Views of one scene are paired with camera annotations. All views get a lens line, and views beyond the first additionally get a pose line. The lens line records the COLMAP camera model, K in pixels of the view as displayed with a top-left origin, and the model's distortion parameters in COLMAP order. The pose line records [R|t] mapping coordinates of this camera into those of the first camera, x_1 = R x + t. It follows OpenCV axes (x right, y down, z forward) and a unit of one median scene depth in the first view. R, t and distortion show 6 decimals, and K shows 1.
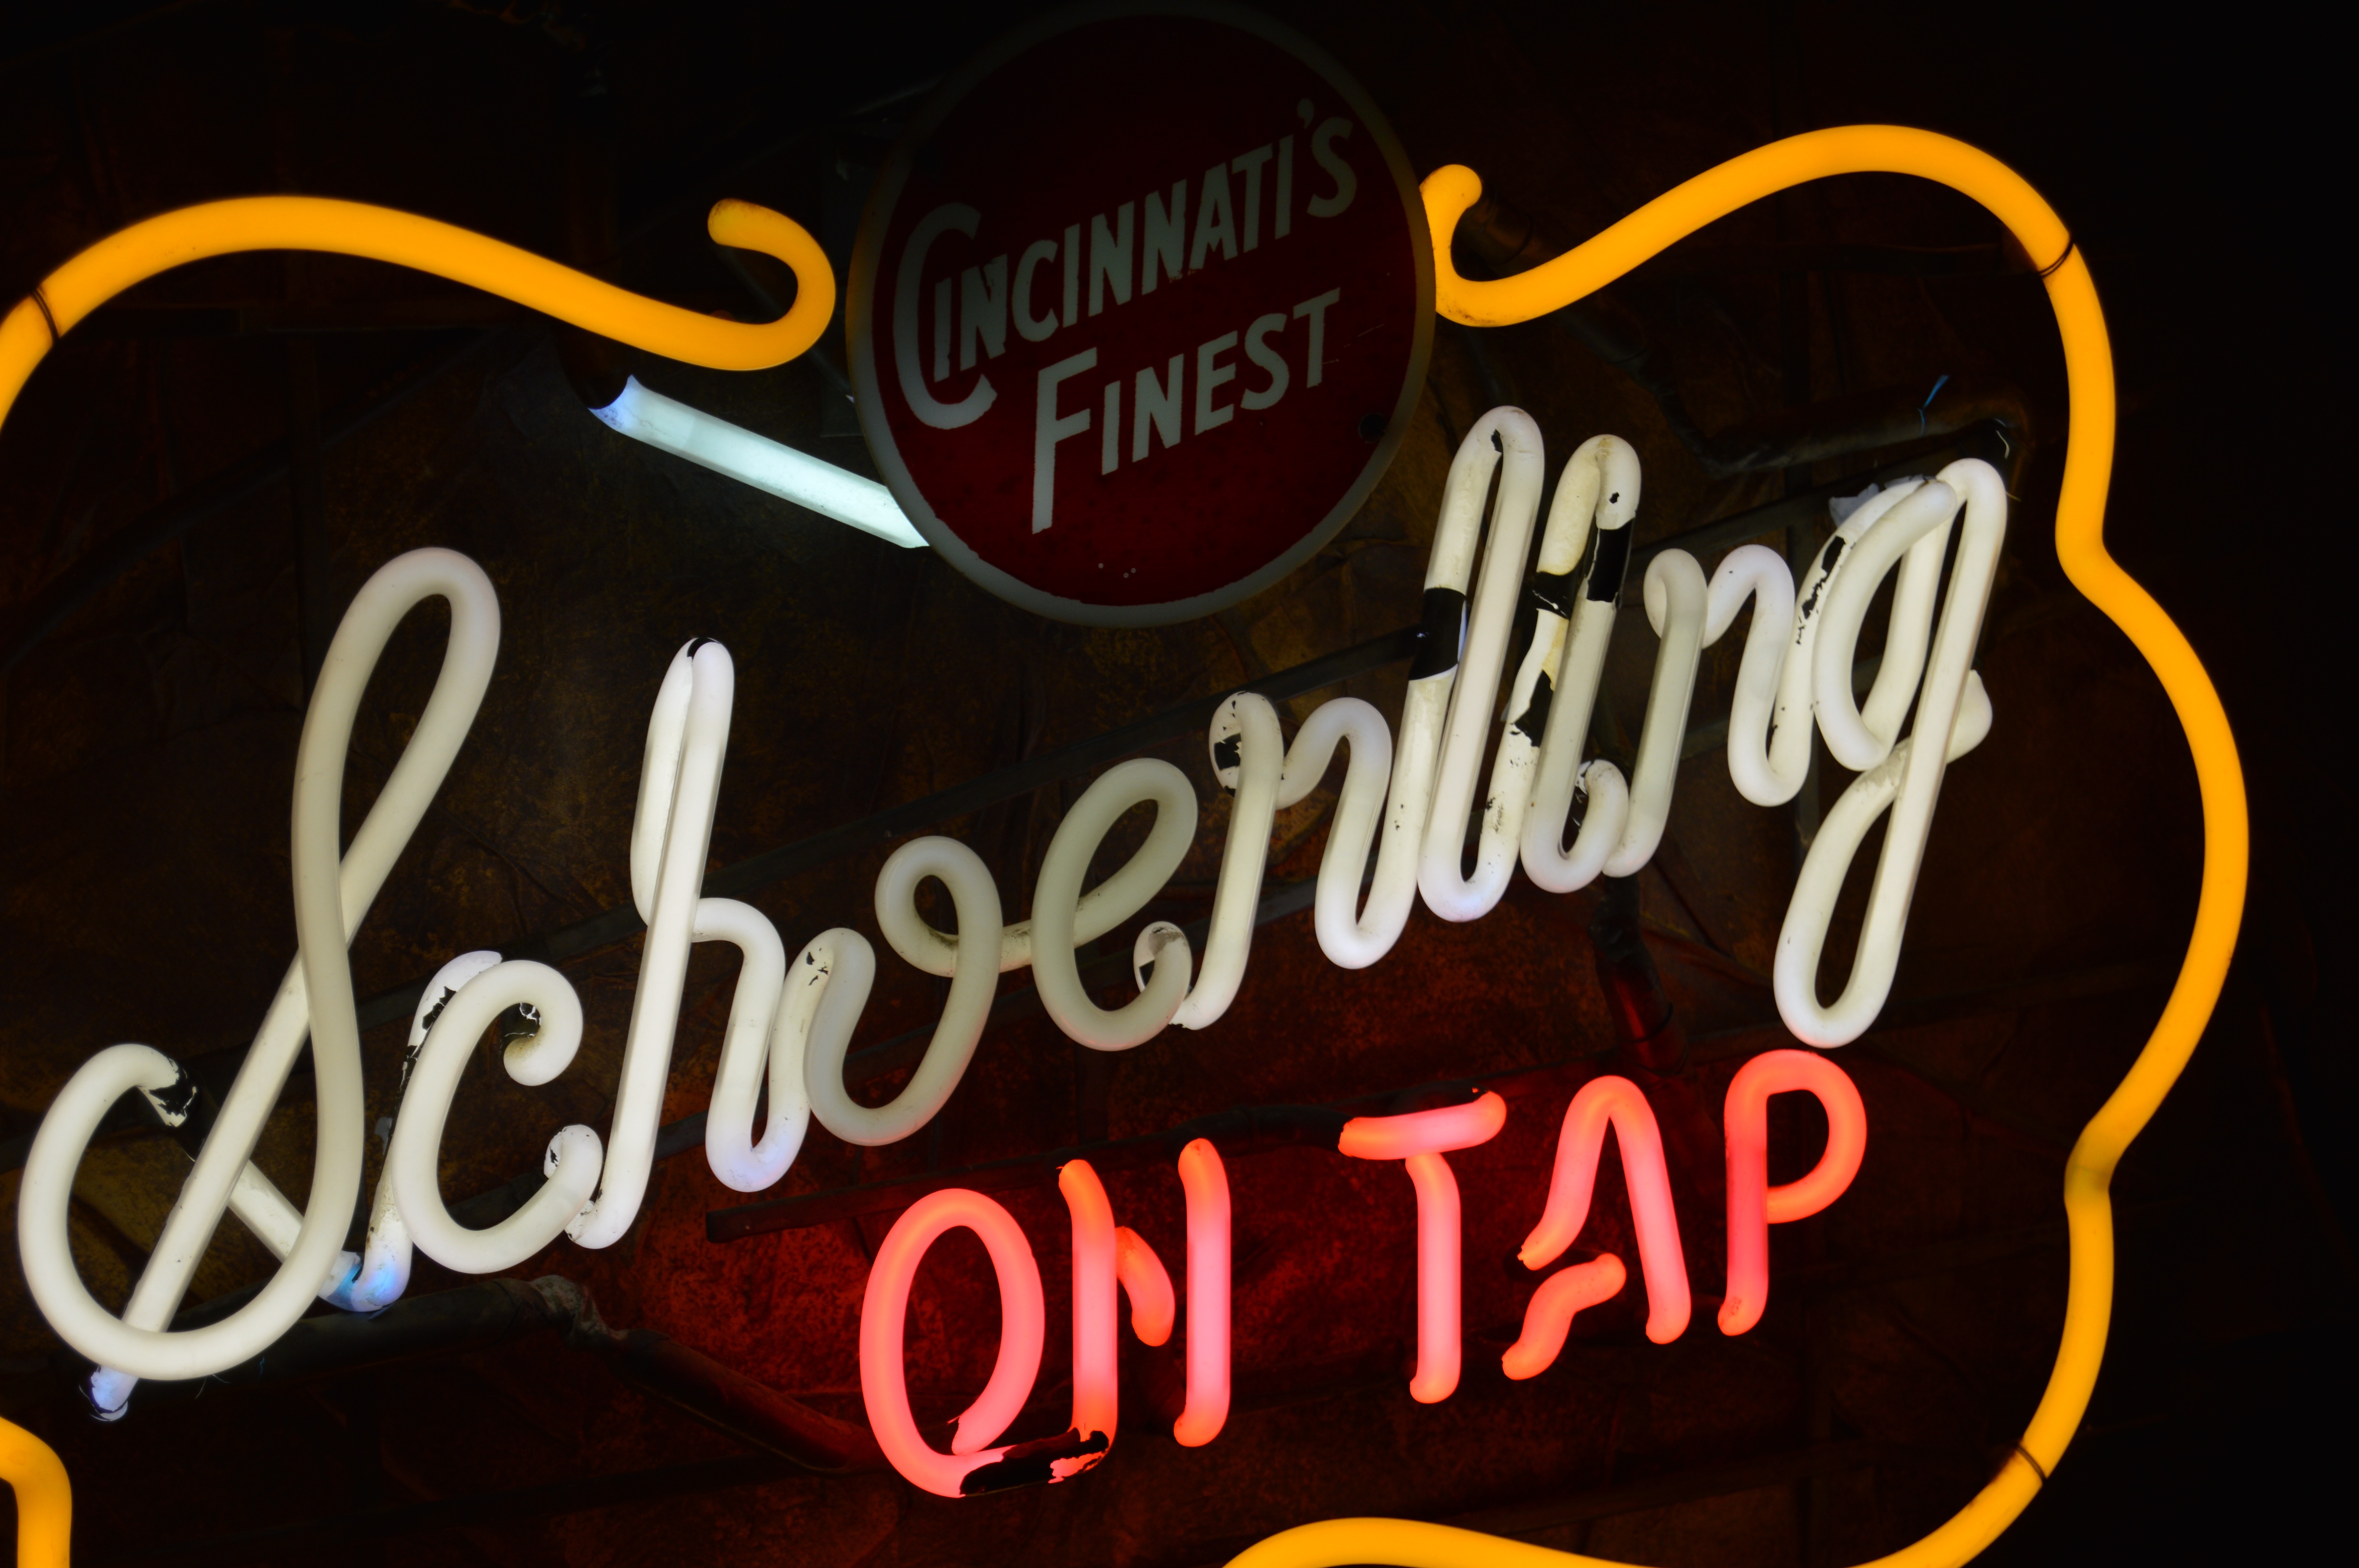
lens RADIAL K [[5386.6, 0, 1186.3], [0, 5386.6, 837.5], [0, 0, 1]] dist [-0.008419, 0.000000]
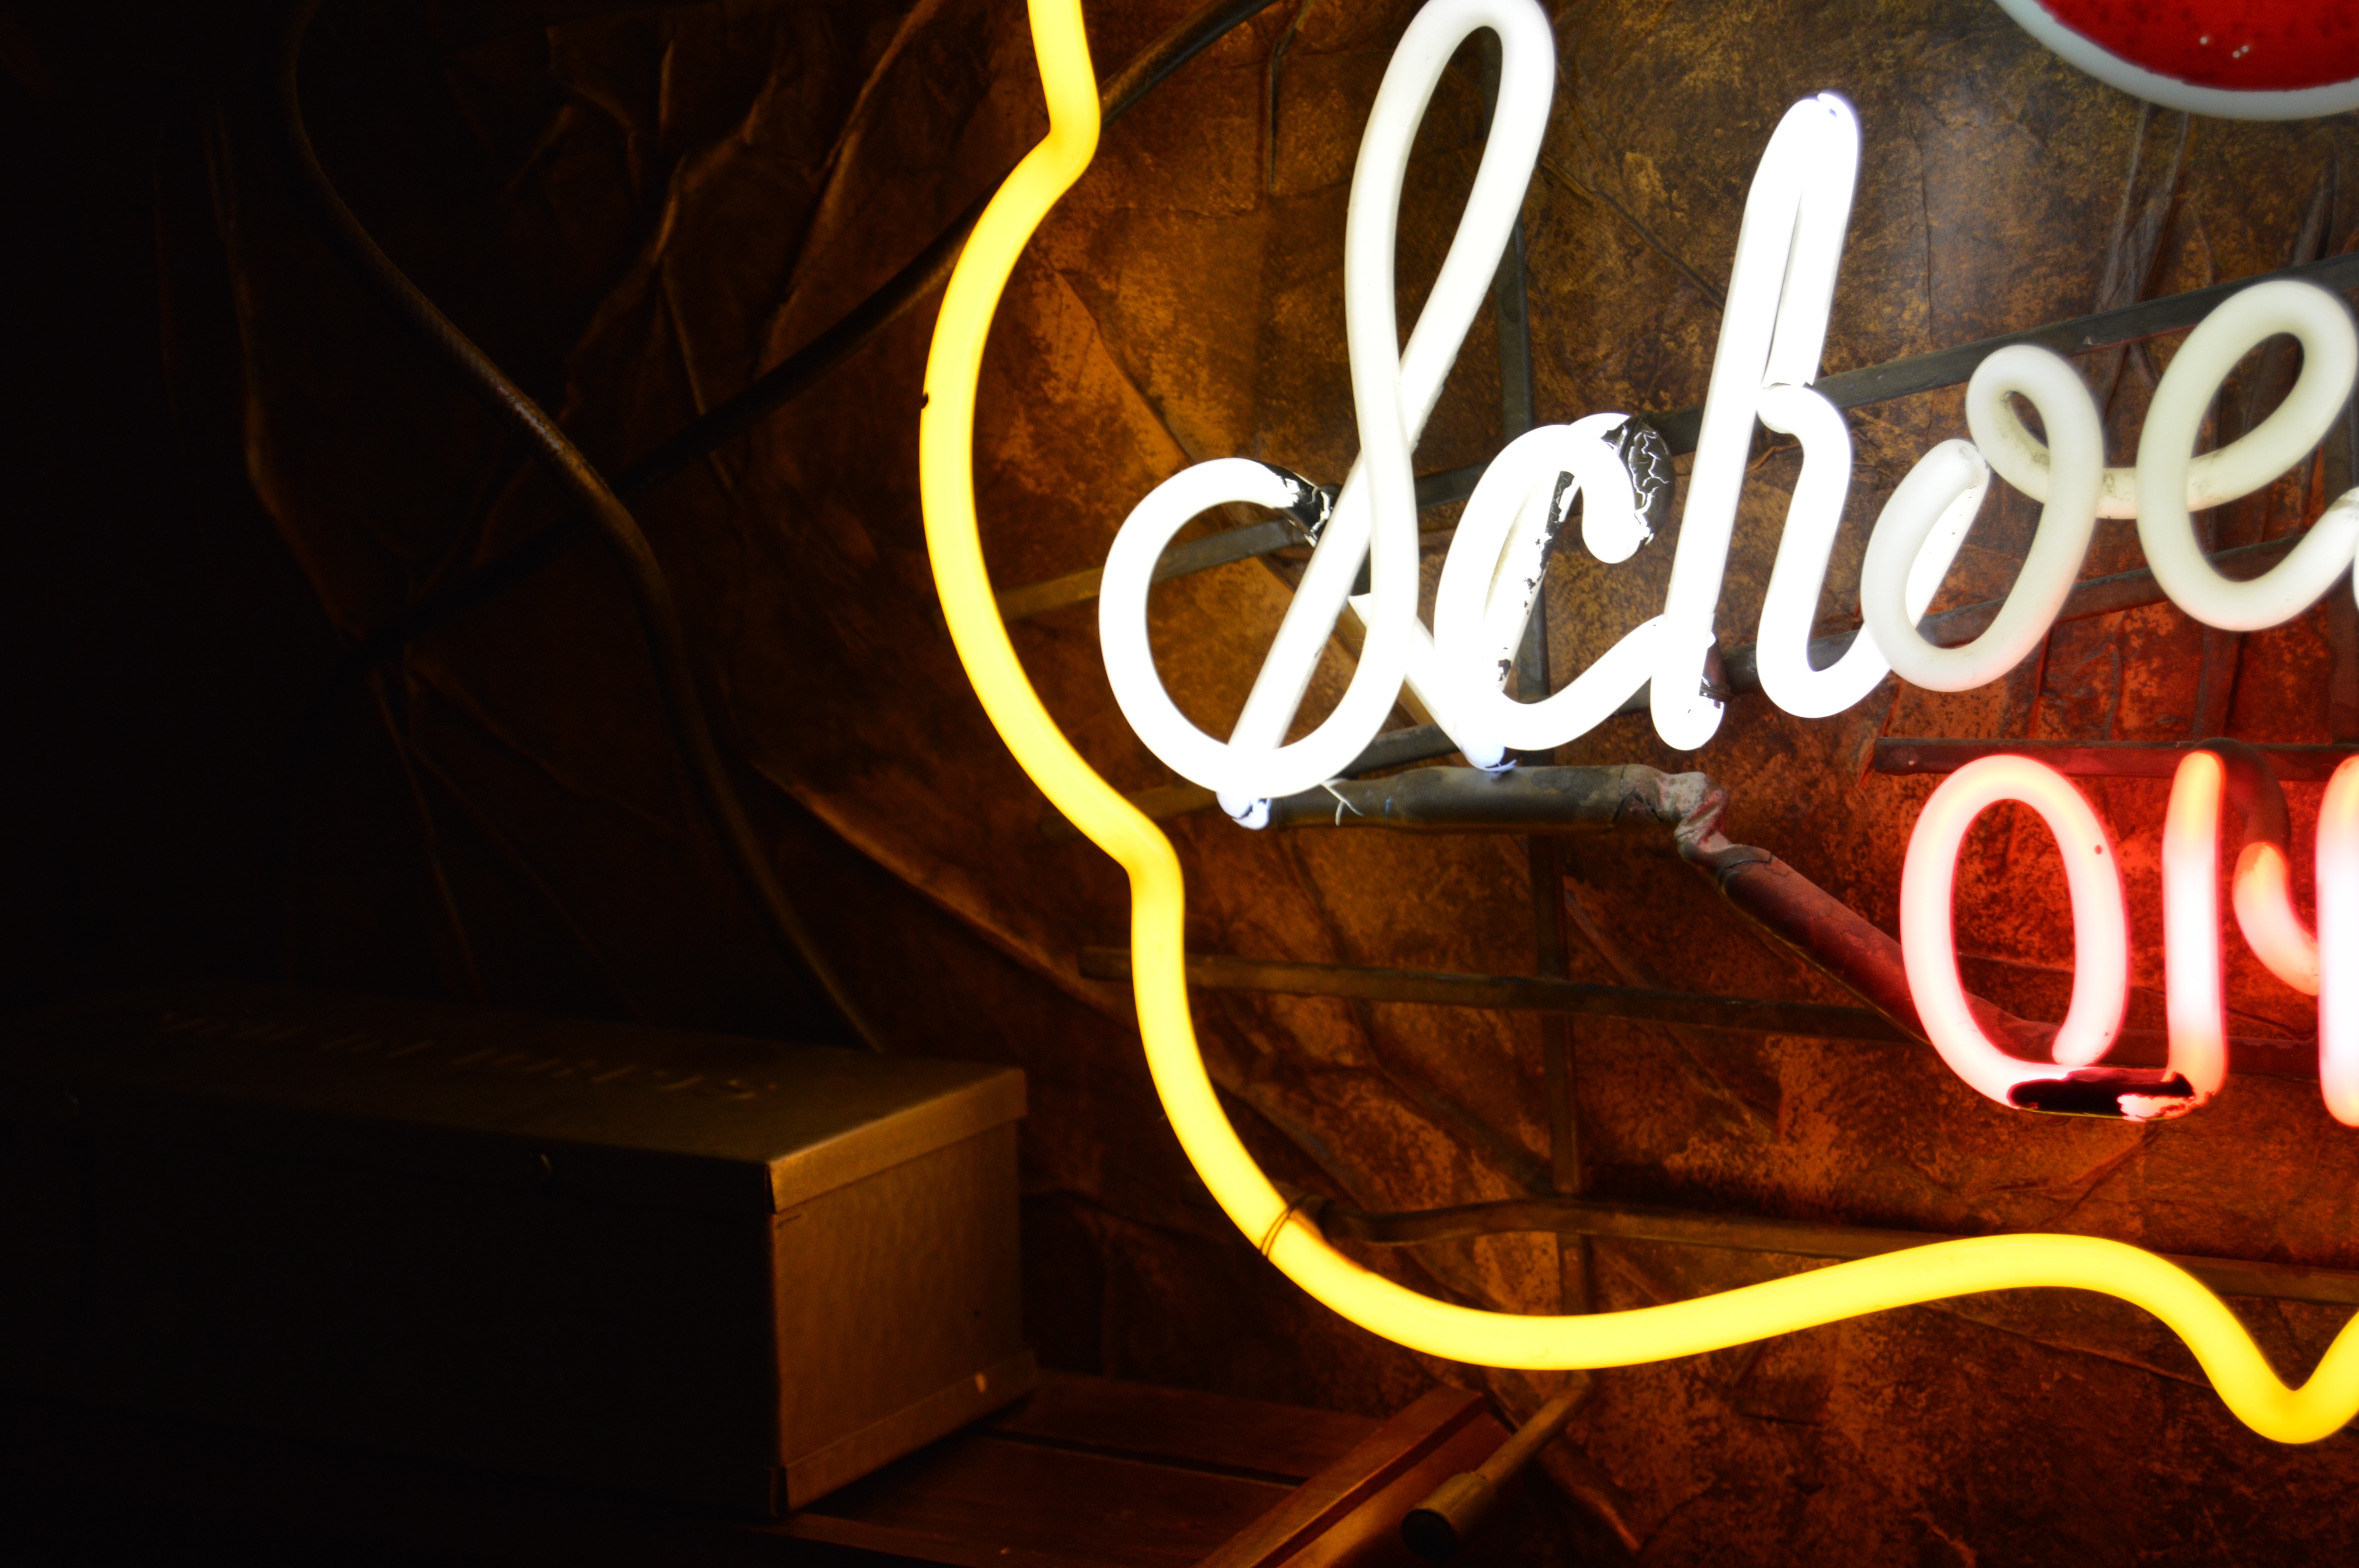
lens RADIAL K [[5386.6, 0, 1216.6], [0, 5386.6, 826.7], [0, 0, 1]] dist [-0.008419, 0.000000]
pose [[0.522587, 0.181059, -0.833139, 0.611248], [-0.079711, 0.983286, 0.163690, -0.054812], [0.848851, -0.019132, 0.528285, 0.434900]]
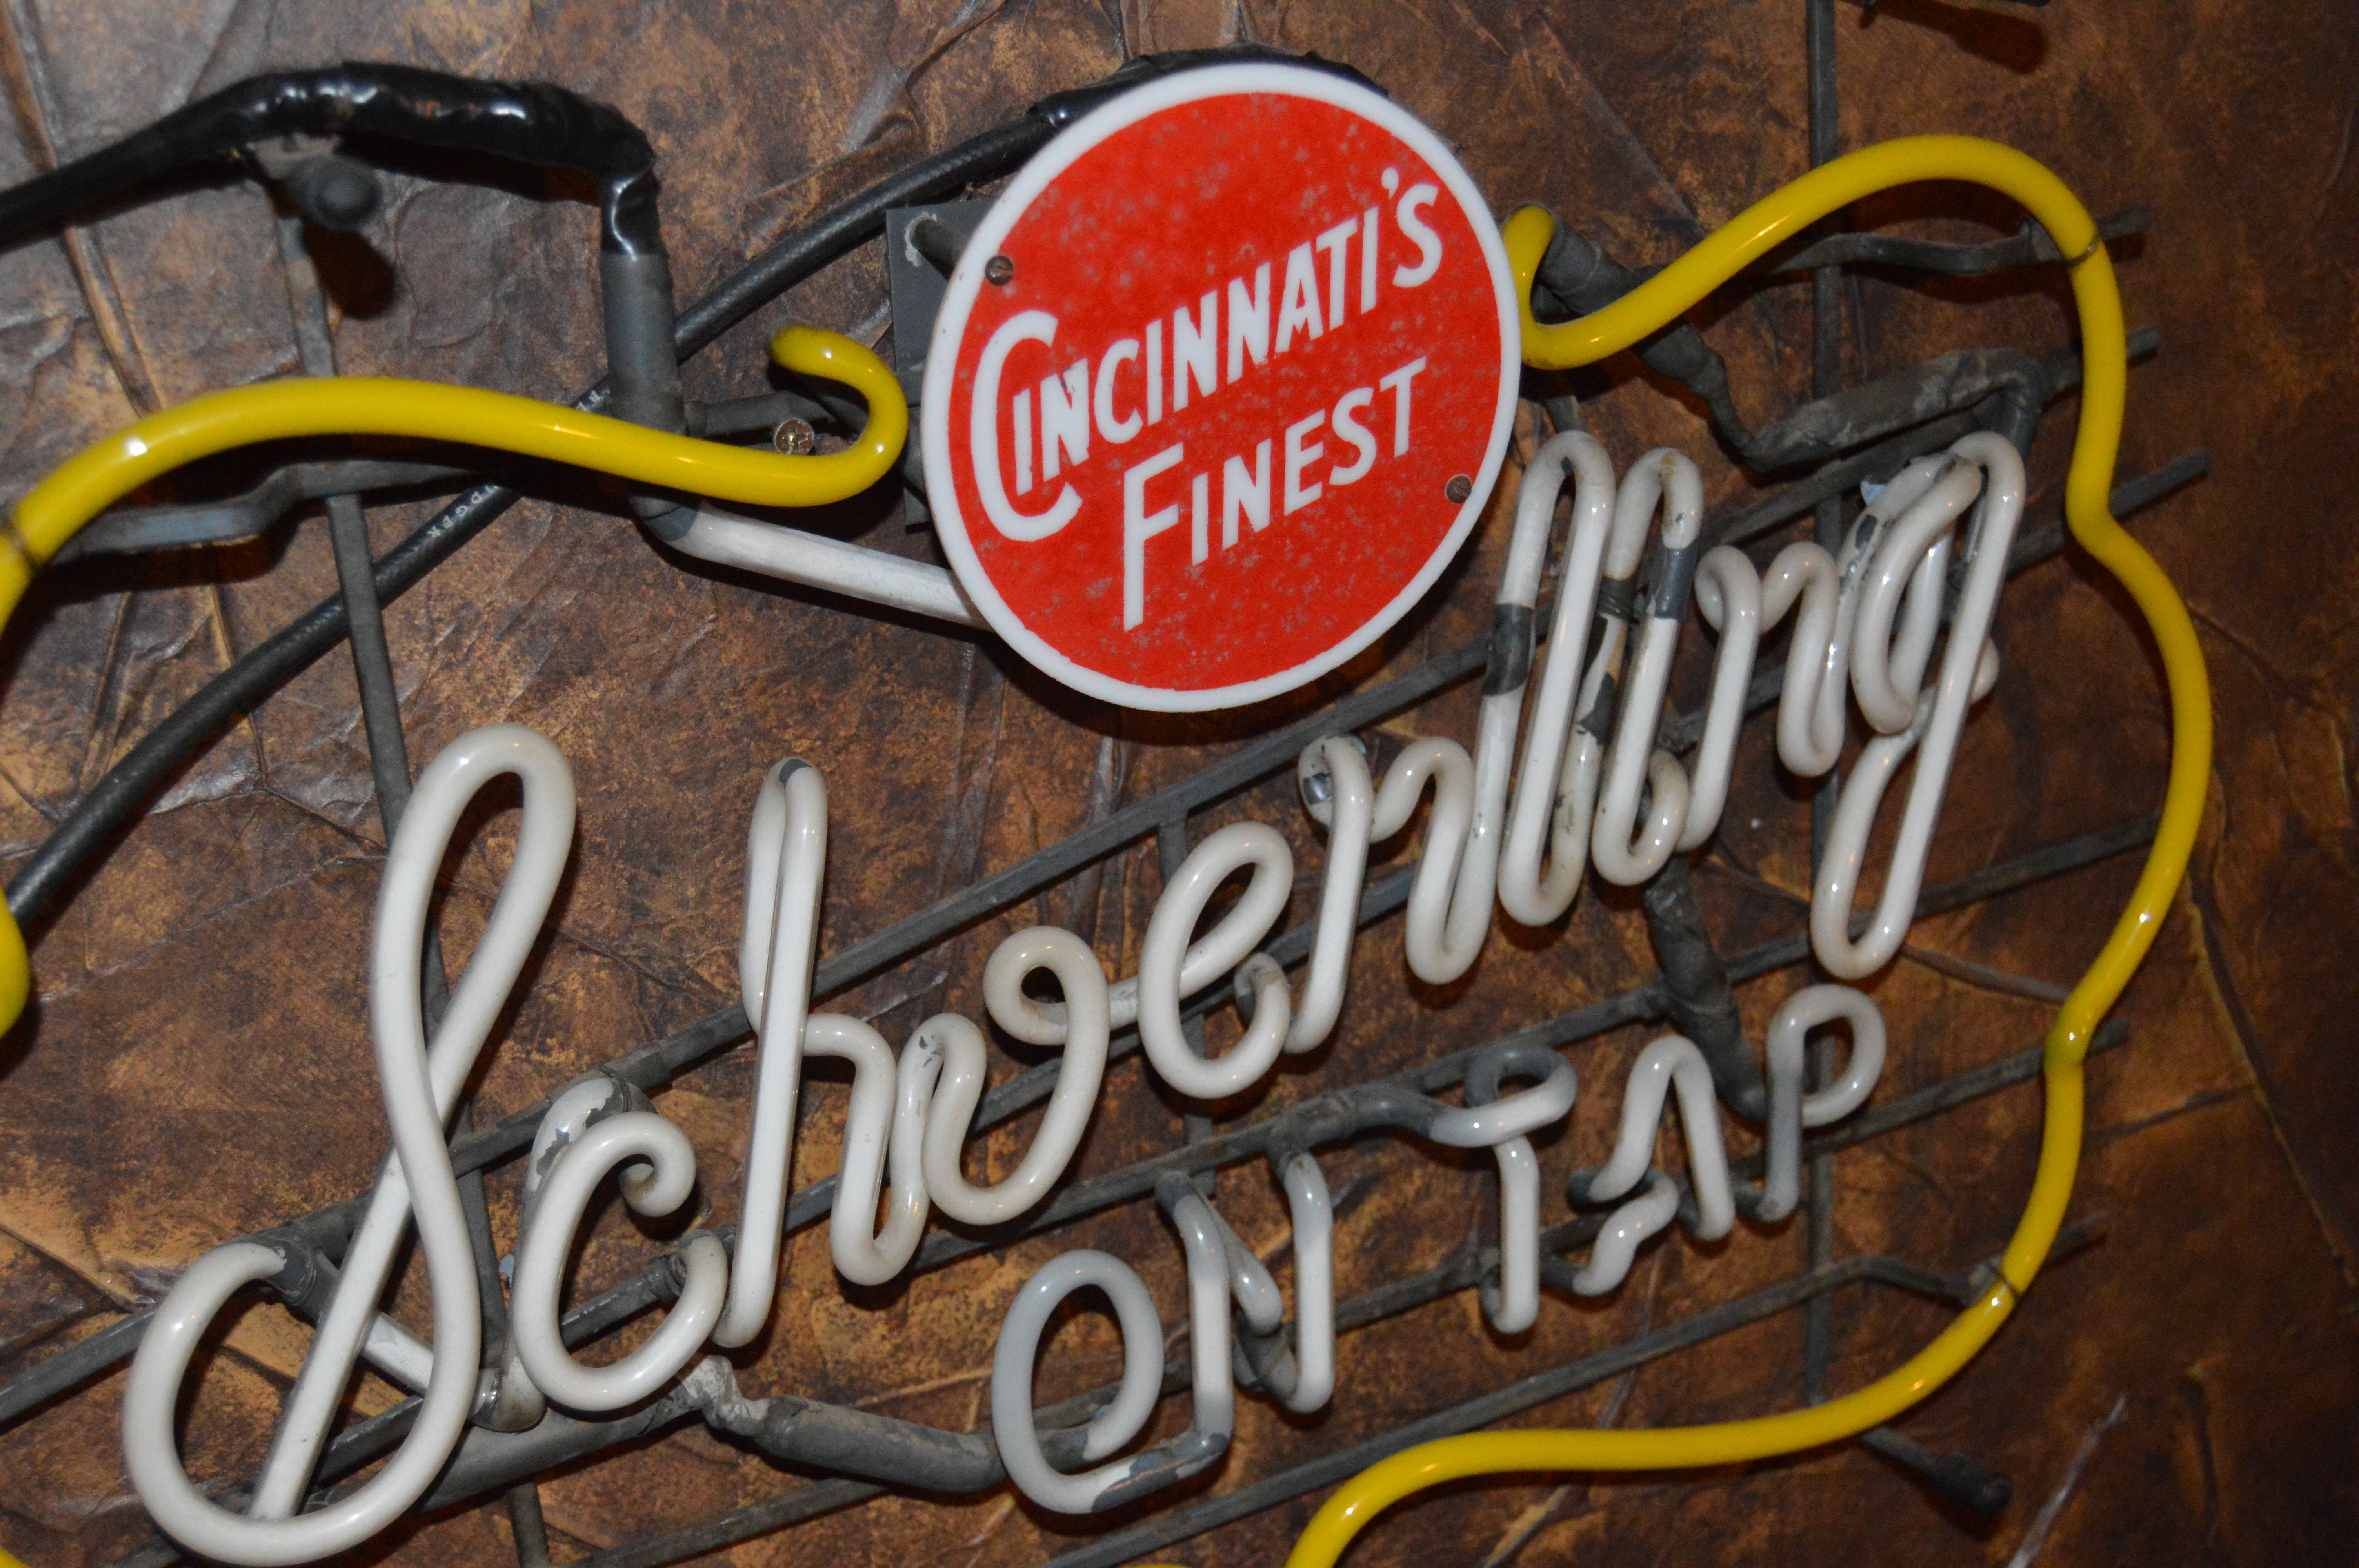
lens RADIAL K [[2826.9, 0, 1191.6], [0, 2826.9, 808.4], [0, 0, 1]] dist [-0.060042, 0.000000]
pose [[0.999322, -0.036814, 0.000460, -0.017557], [0.035965, 0.978793, 0.201671, -0.127354], [-0.007874, -0.201518, 0.979453, 0.483787]]
